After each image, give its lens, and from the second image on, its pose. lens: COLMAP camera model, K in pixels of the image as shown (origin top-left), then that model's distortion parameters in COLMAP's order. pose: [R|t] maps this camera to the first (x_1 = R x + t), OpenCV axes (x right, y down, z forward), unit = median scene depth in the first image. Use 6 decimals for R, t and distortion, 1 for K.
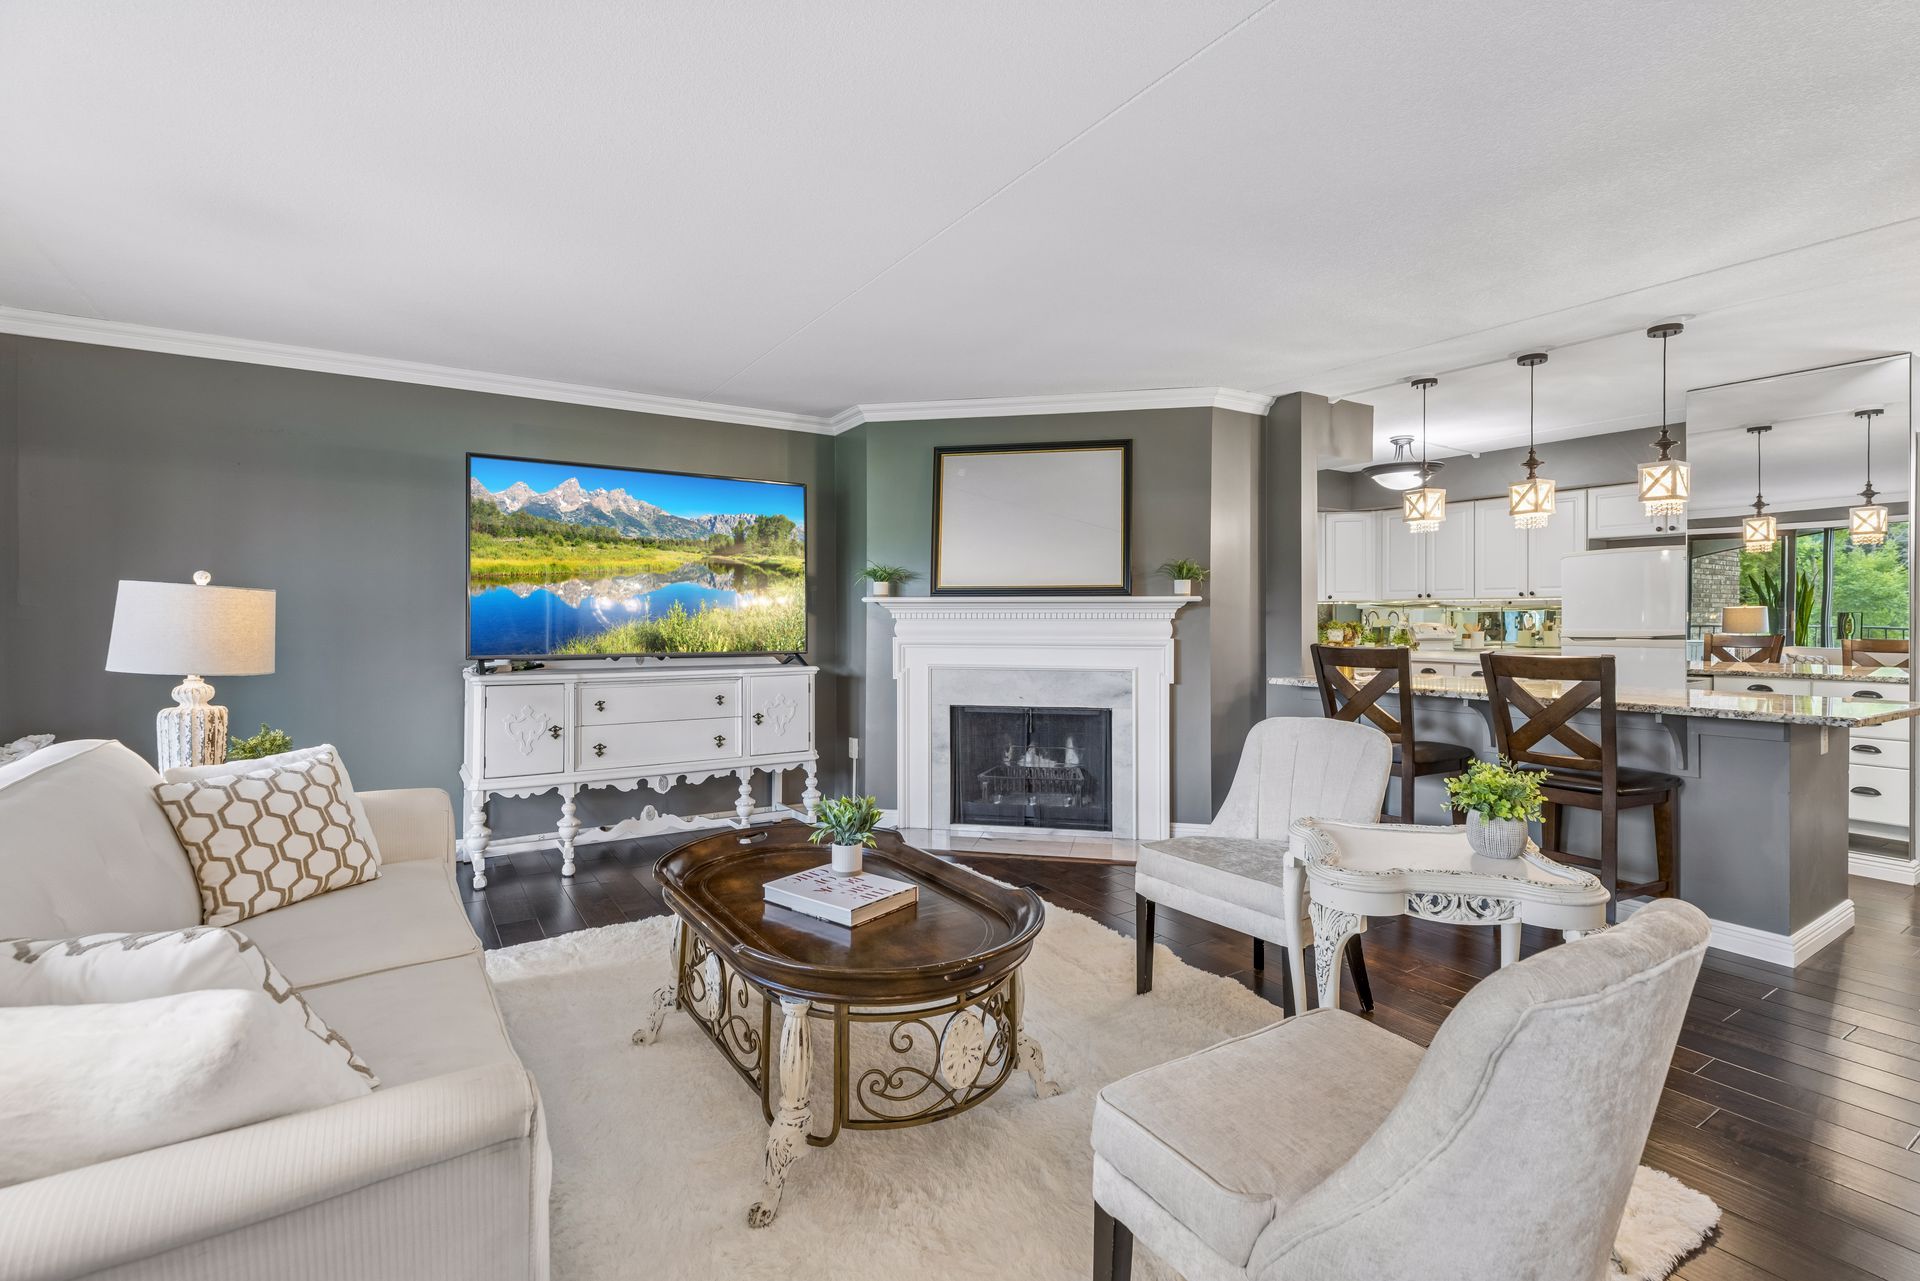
lens RADIAL K [[880.6, 0, 968.4], [0, 880.6, 622.8], [0, 0, 1]] dist [0.004810, -0.000243]
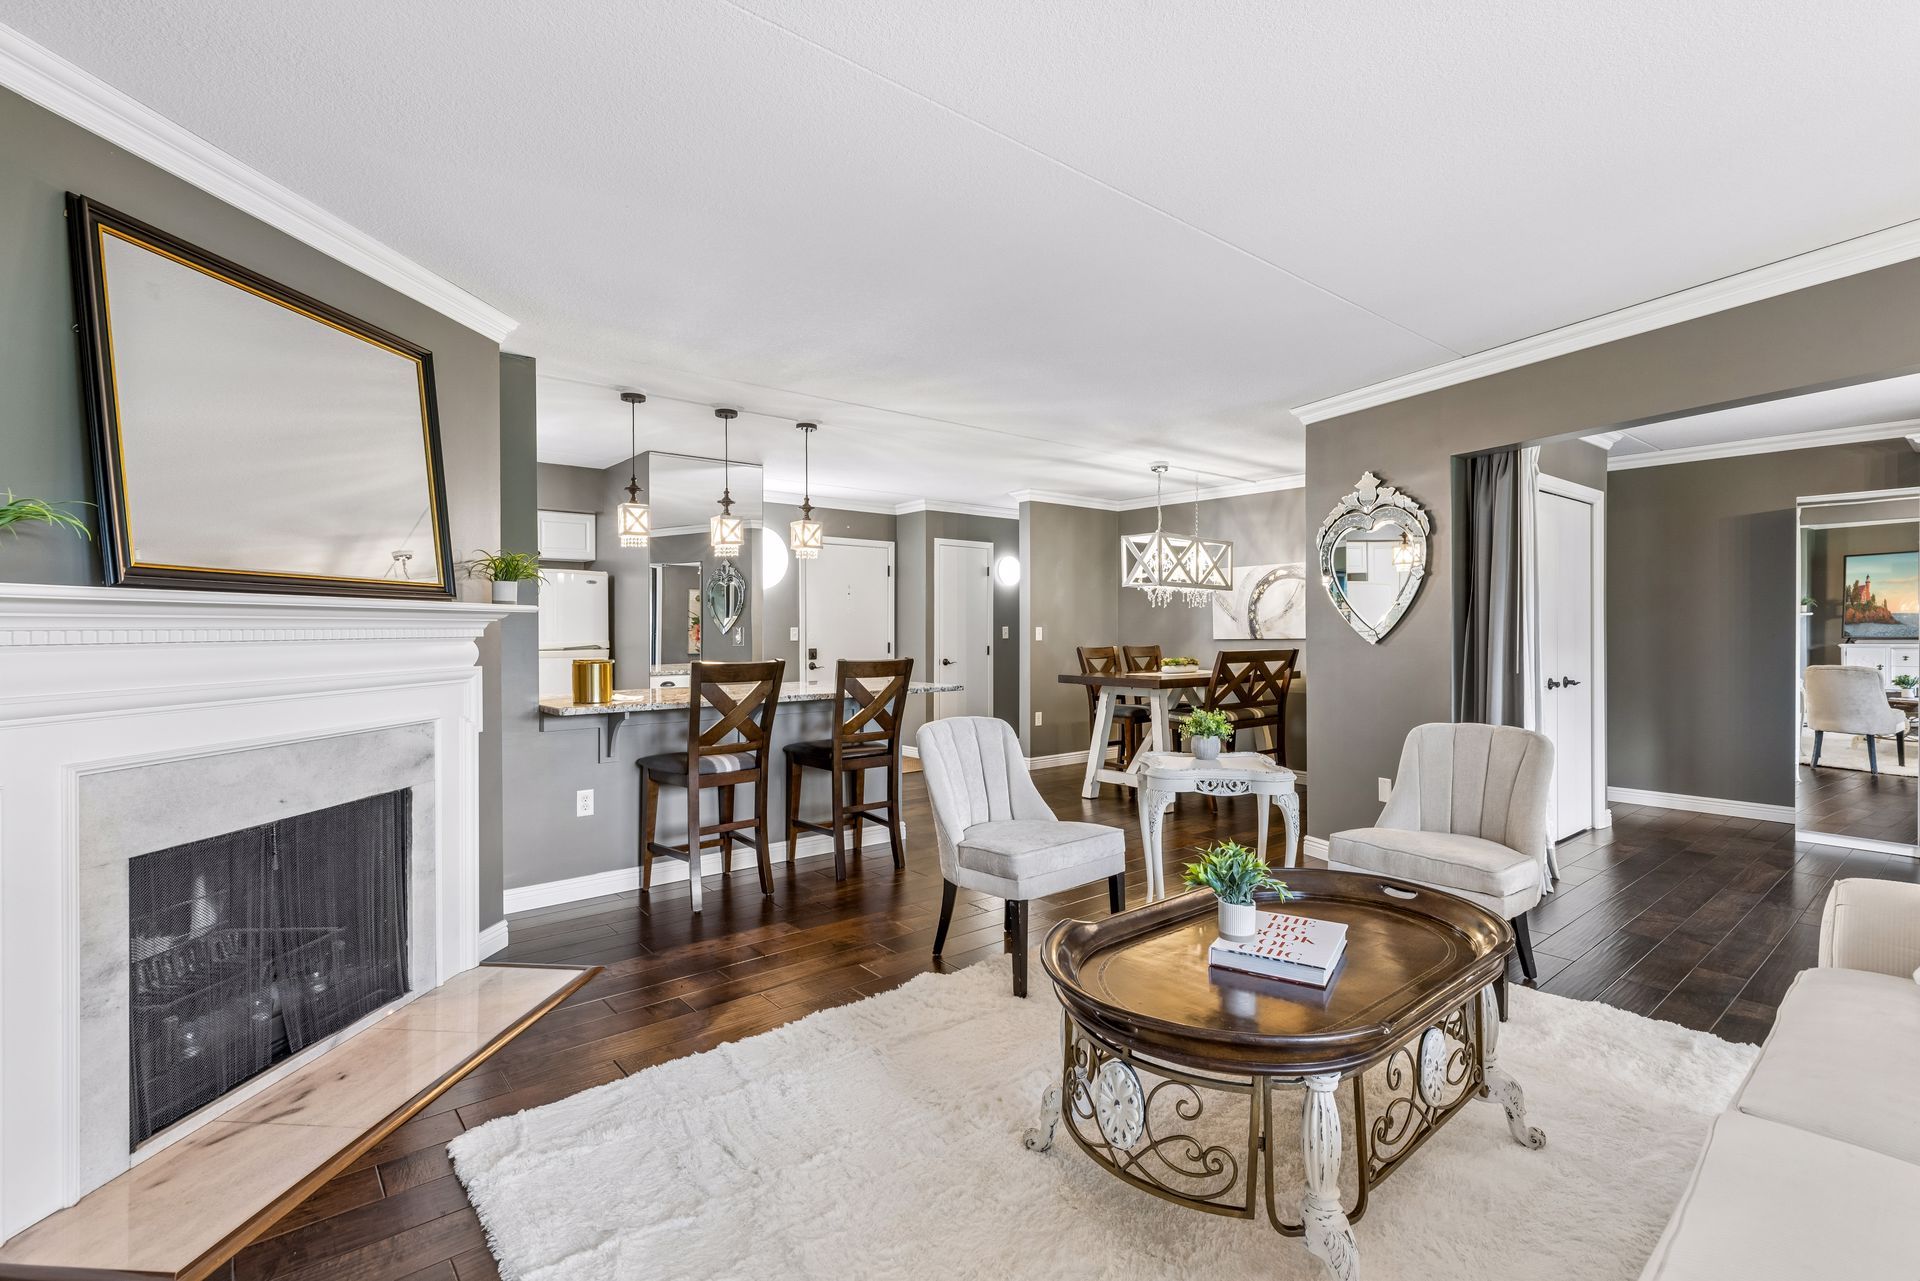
lens RADIAL K [[880.6, 0, 968.4], [0, 880.6, 622.8], [0, 0, 1]] dist [0.004810, -0.000243]
pose [[-0.117724, 0.004112, 0.993038, -0.495862], [0.008593, 0.999958, -0.003122, -0.010341], [-0.993009, 0.008166, -0.117755, 0.706361]]
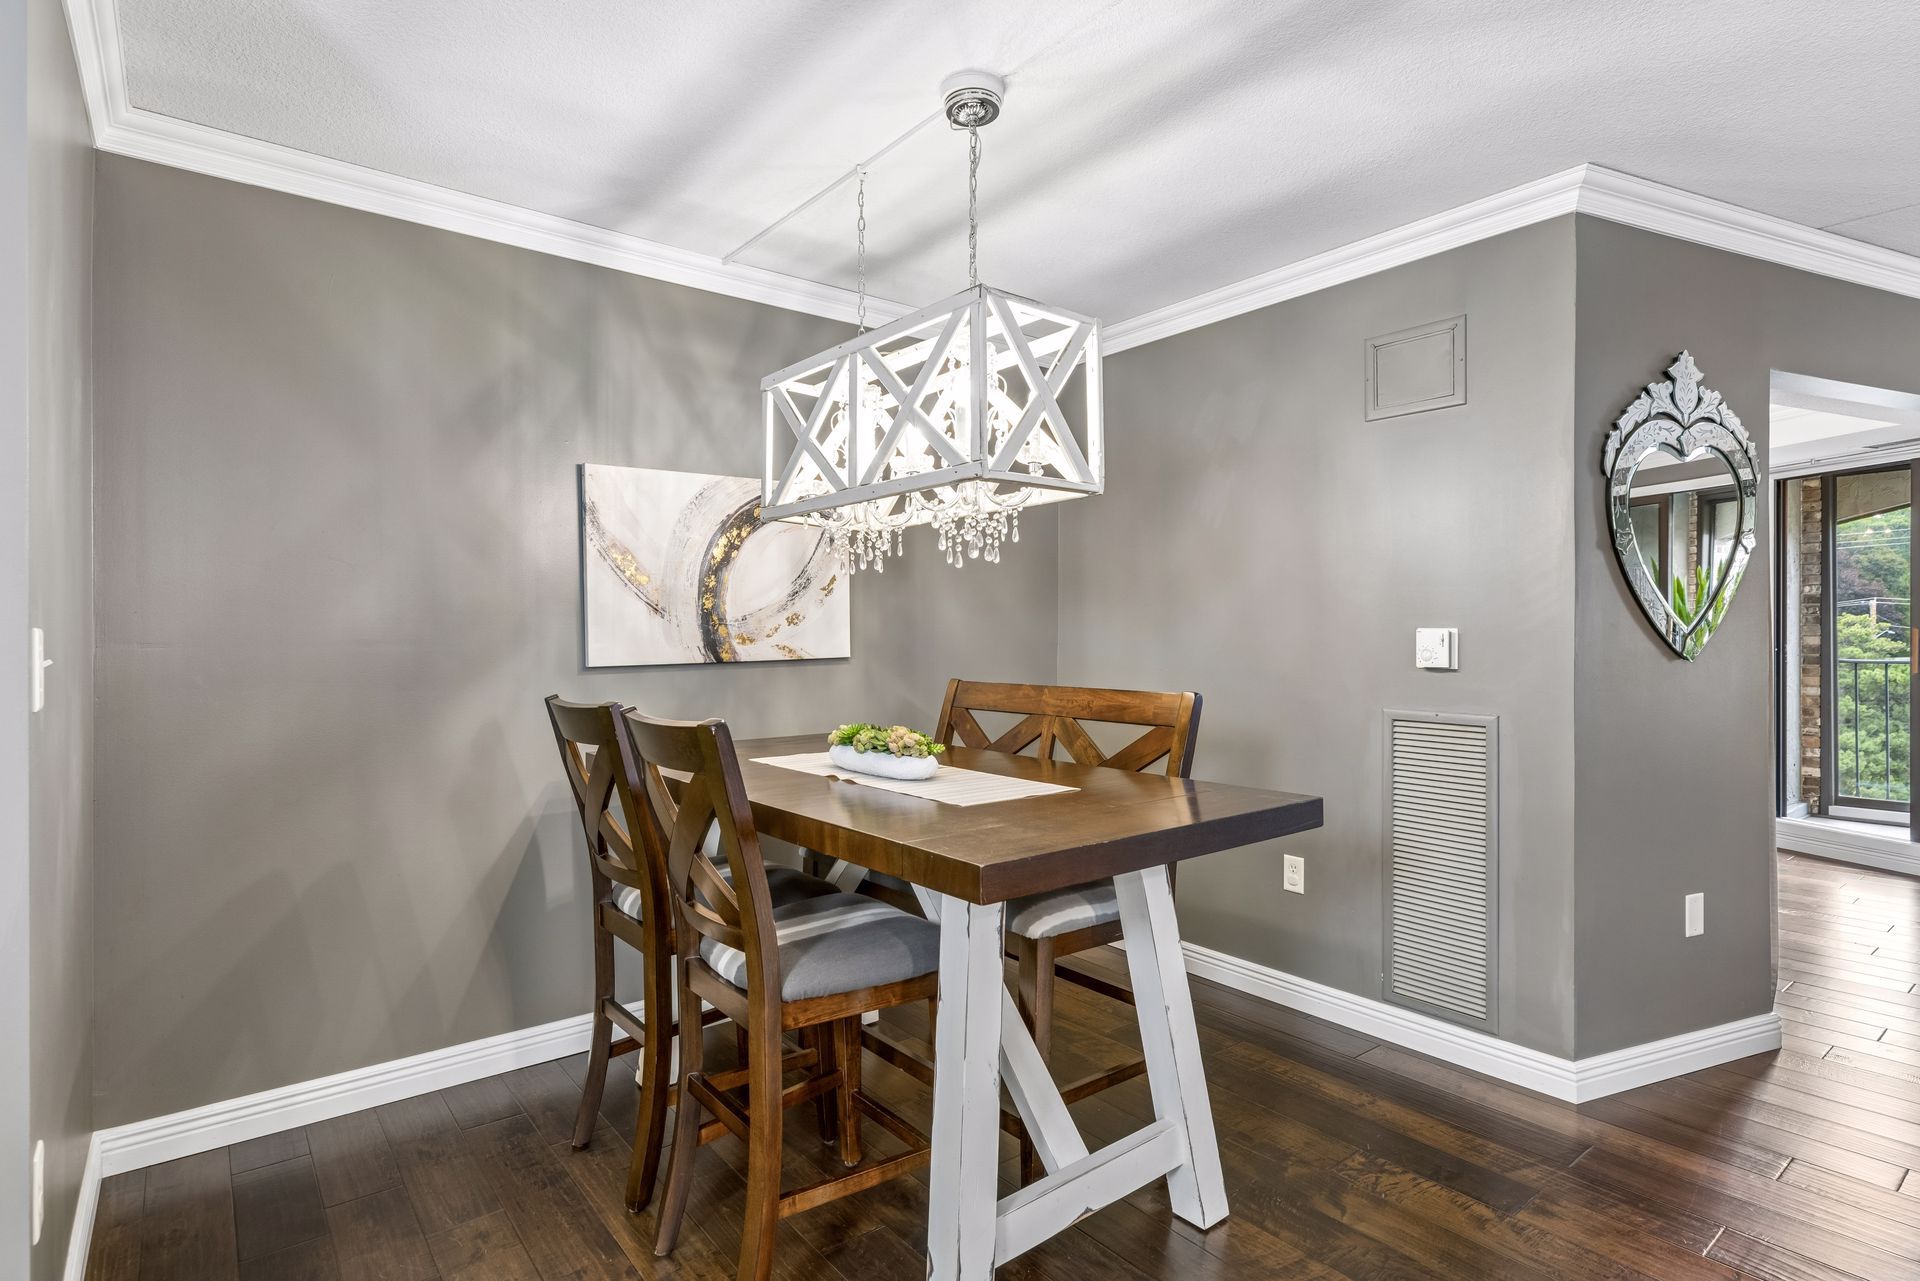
lens RADIAL K [[971.9, 0, 966.3], [0, 971.9, 631.4], [0, 0, 1]] dist [-0.000808, 0.000755]
pose [[-0.995303, 0.000438, -0.096809, 0.882704], [-0.000021, 0.999989, 0.004738, -0.007178], [0.096810, 0.004718, -0.995292, 0.703535]]
